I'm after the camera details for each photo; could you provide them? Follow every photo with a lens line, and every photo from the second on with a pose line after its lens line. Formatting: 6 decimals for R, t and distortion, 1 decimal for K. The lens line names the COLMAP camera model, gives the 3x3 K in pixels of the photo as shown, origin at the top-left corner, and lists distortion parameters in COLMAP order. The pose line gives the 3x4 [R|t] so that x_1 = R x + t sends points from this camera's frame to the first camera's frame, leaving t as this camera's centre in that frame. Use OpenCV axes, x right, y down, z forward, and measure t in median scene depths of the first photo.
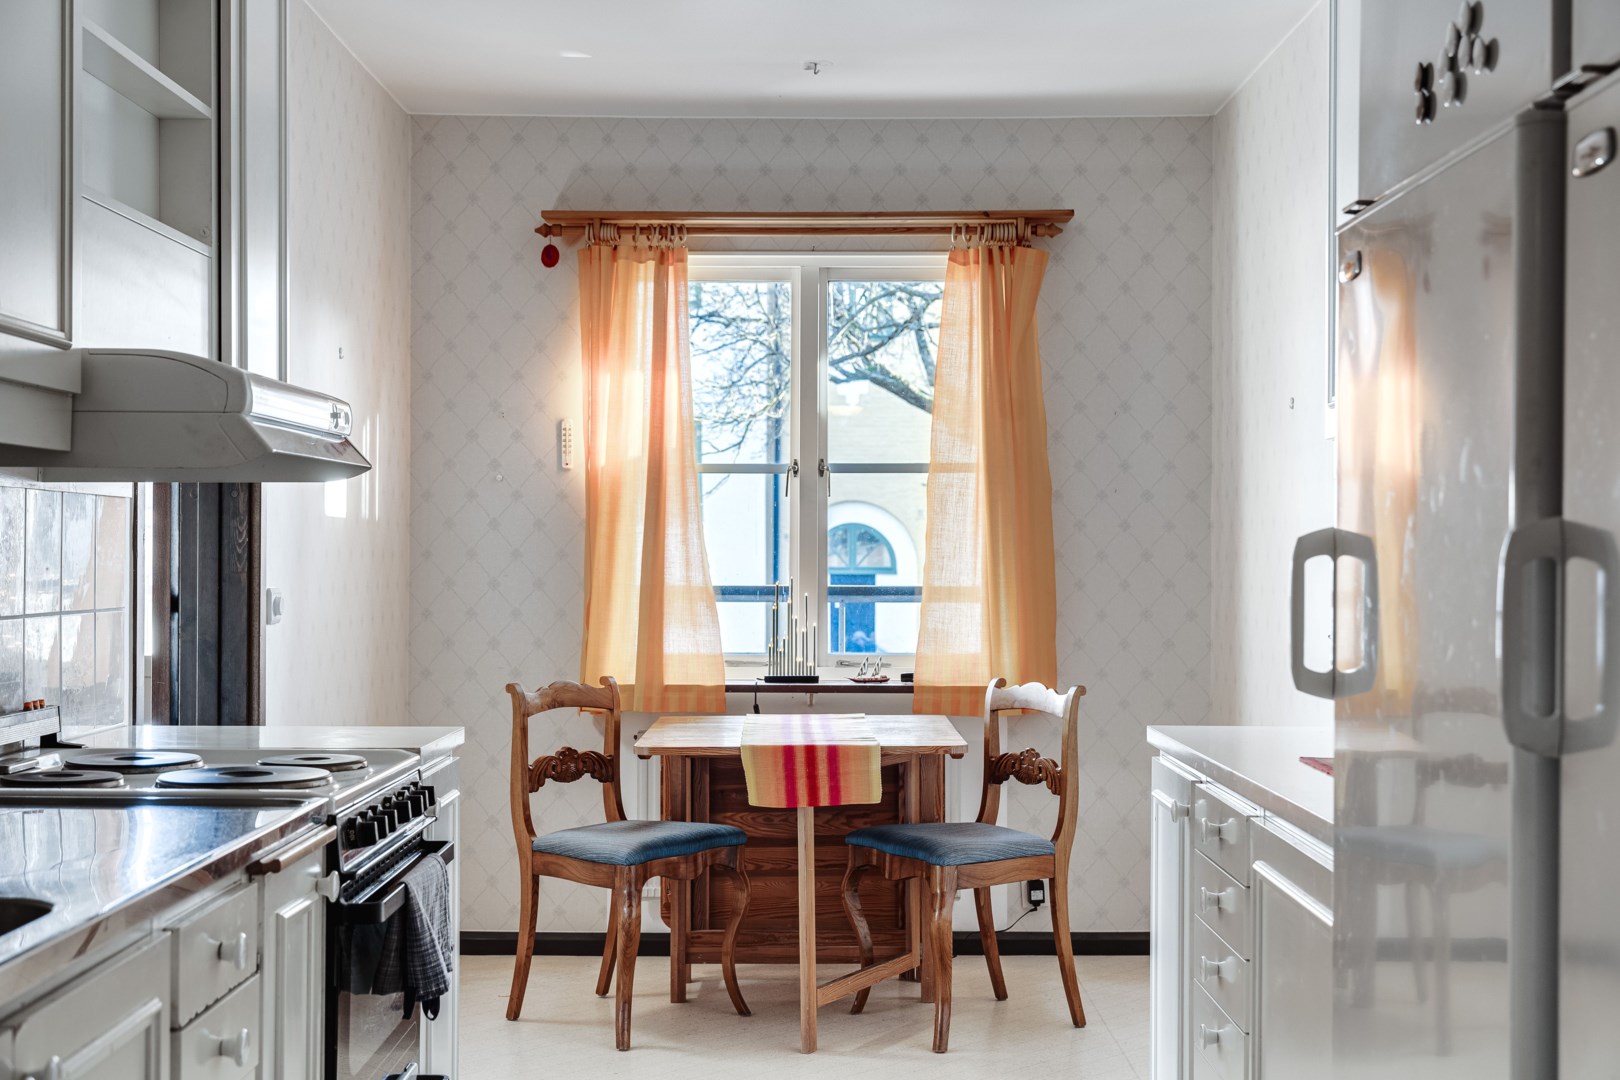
lens RADIAL K [[2121.9, 0, 808.5], [0, 2121.9, 540.6], [0, 0, 1]] dist [0.029298, 0.000000]
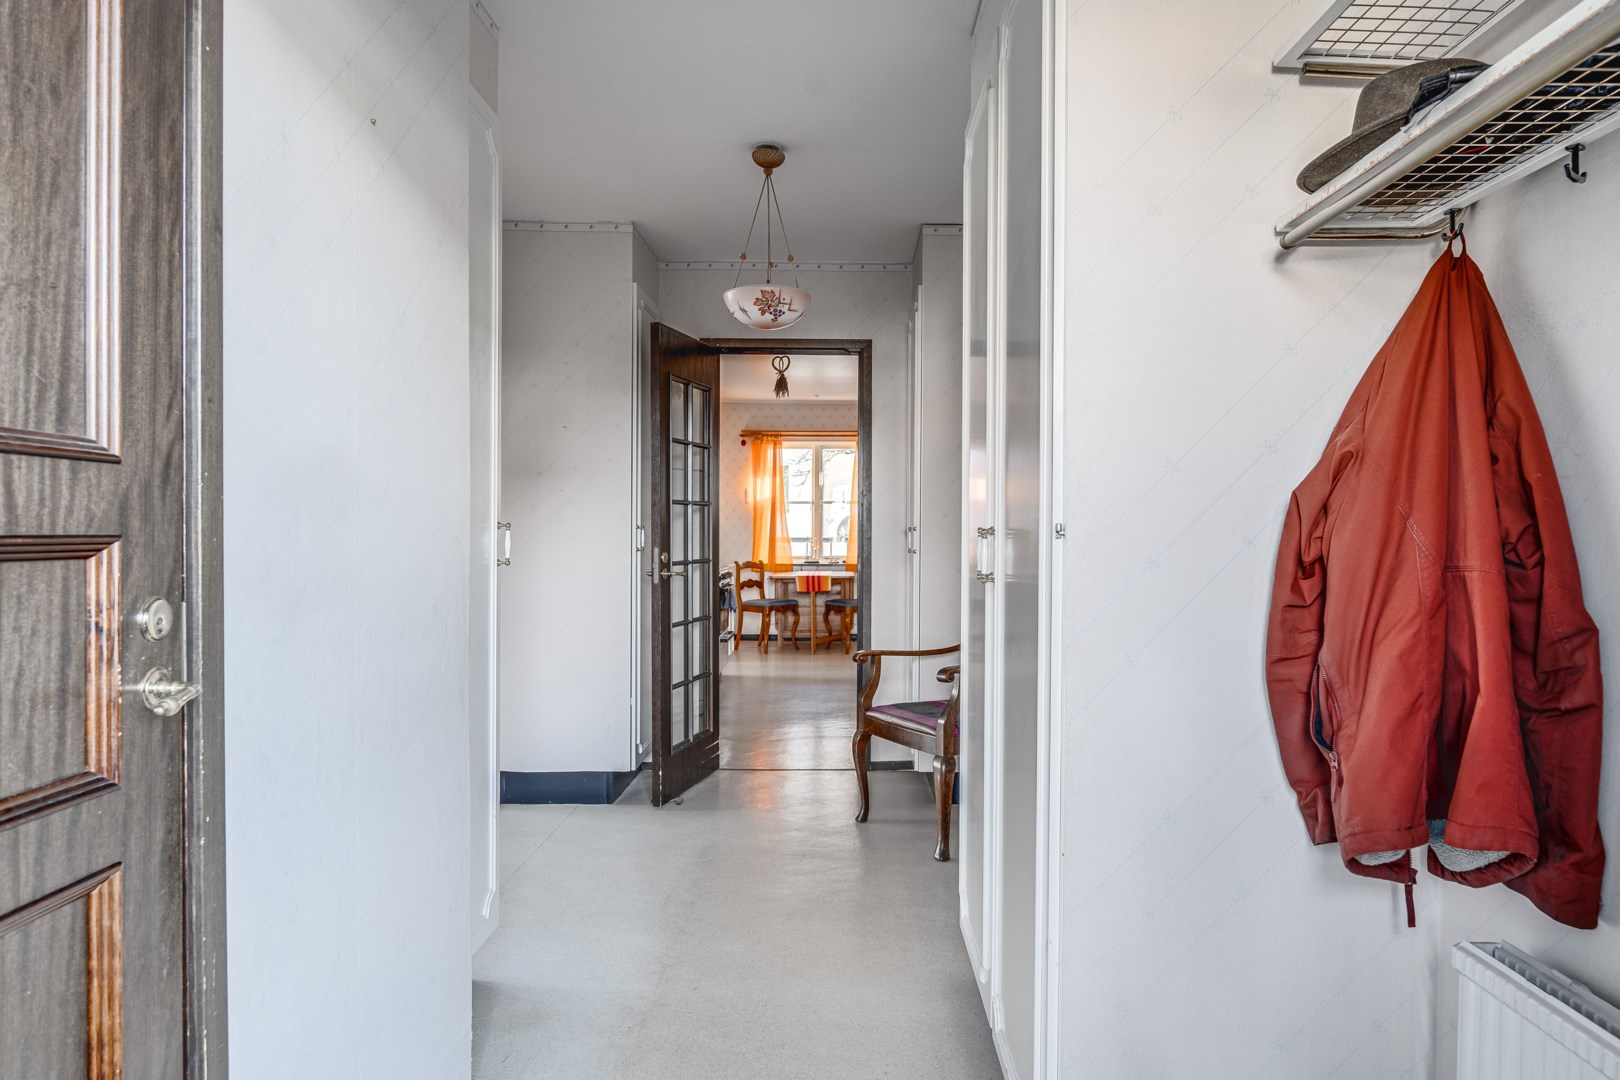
lens RADIAL K [[1006.7, 0, 813.2], [0, 1006.7, 534.8], [0, 0, 1]] dist [0.000457, -0.000104]
pose [[0.999551, -0.000684, -0.029961, 0.056030], [0.001060, 0.999921, 0.012521, -0.002129], [0.029950, -0.012547, 0.999473, -0.849750]]
